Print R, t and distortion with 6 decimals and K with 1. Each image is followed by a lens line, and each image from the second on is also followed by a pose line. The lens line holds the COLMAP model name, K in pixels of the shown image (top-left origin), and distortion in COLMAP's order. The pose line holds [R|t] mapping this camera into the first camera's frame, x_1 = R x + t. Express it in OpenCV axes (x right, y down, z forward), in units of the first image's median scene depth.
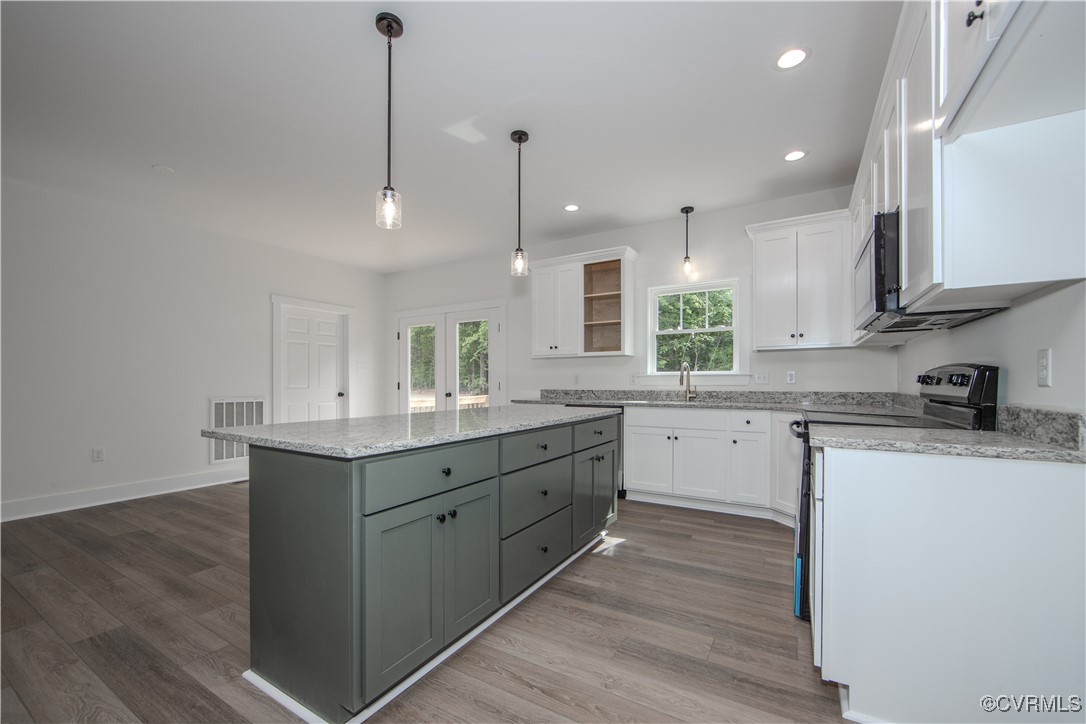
lens RADIAL K [[443.6, 0, 546.1], [0, 443.6, 378.1], [0, 0, 1]] dist [-0.010221, 0.001079]
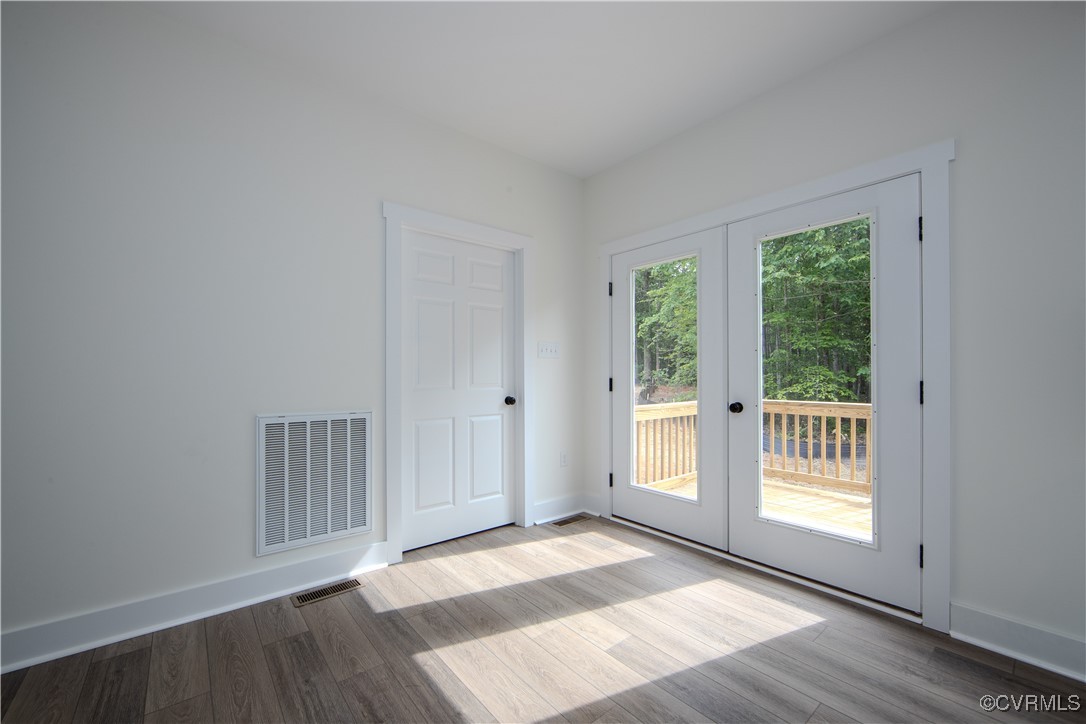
lens RADIAL K [[443.6, 0, 541.5], [0, 443.6, 367.2], [0, 0, 1]] dist [-0.010221, 0.001079]
pose [[0.940140, -0.002368, -0.340780, -0.250210], [0.001804, 0.999996, -0.001972, -0.001887], [0.340784, 0.001240, 0.940141, 0.520612]]
